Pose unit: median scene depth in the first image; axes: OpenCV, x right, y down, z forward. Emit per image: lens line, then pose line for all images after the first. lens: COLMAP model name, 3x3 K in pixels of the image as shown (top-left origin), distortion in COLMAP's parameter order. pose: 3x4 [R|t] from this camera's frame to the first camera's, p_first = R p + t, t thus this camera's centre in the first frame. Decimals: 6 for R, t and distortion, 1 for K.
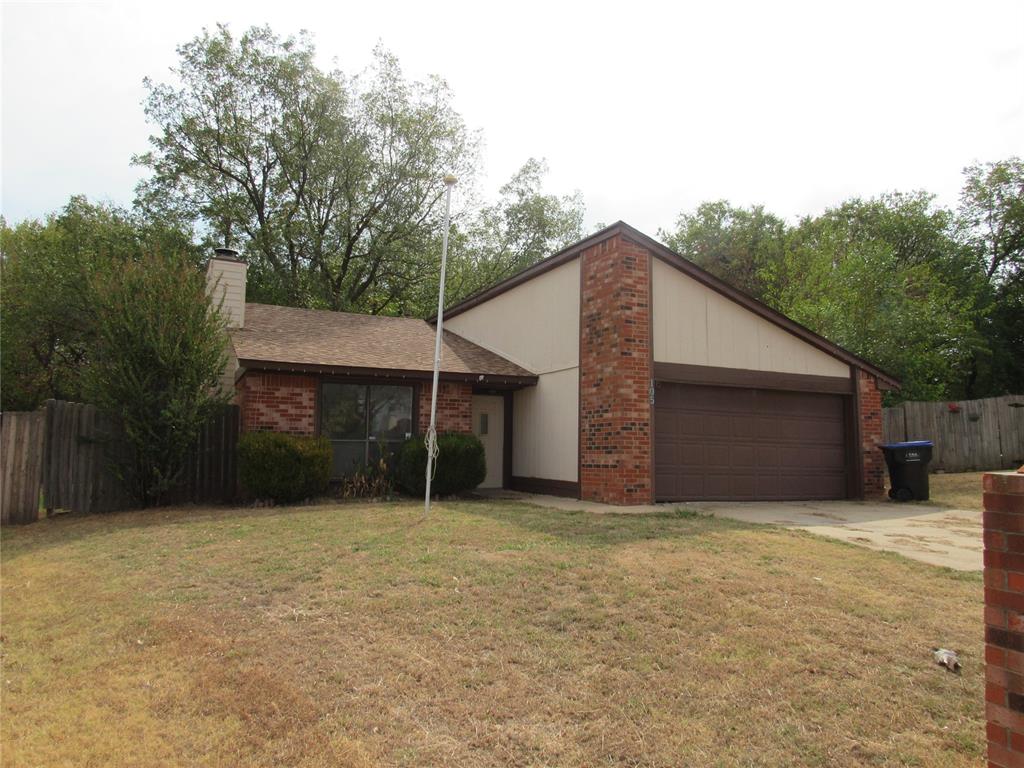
lens RADIAL K [[739.6, 0, 512.0], [0, 739.6, 384.0], [0, 0, 1]] dist [-0.010359, -0.006298]
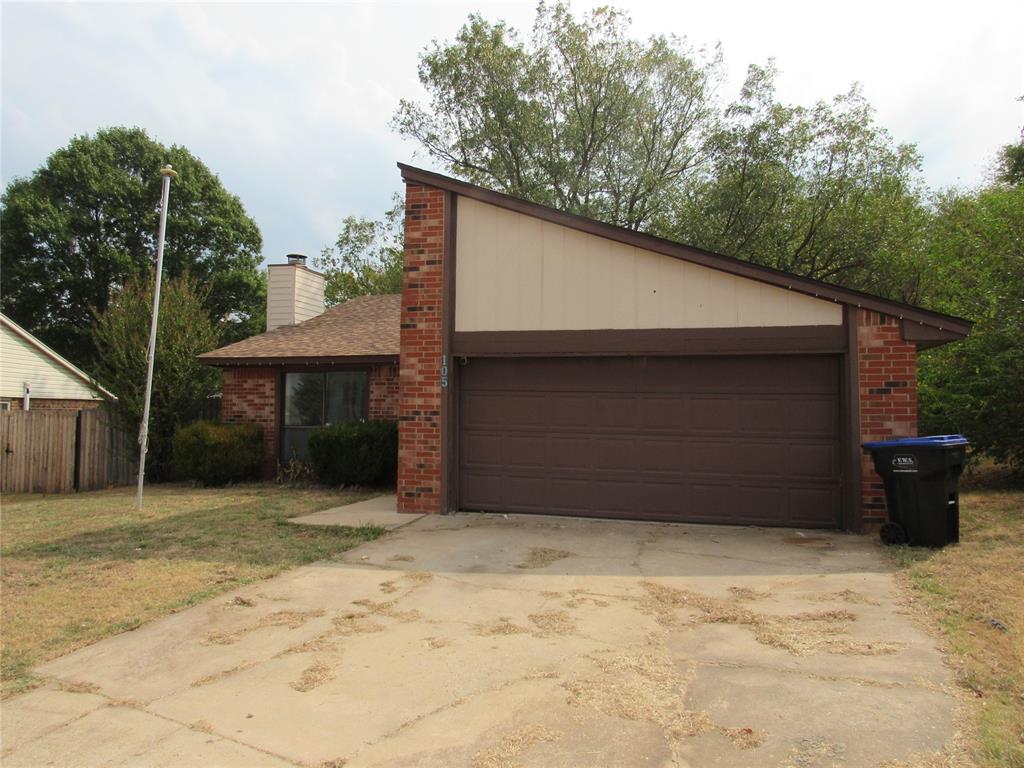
lens RADIAL K [[739.6, 0, 512.0], [0, 739.6, 384.0], [0, 0, 1]] dist [-0.010359, -0.006298]
pose [[0.762360, -0.031687, -0.646377, 0.750283], [0.063373, 0.997655, 0.025836, 0.008263], [0.644043, -0.060659, 0.762581, 0.444921]]
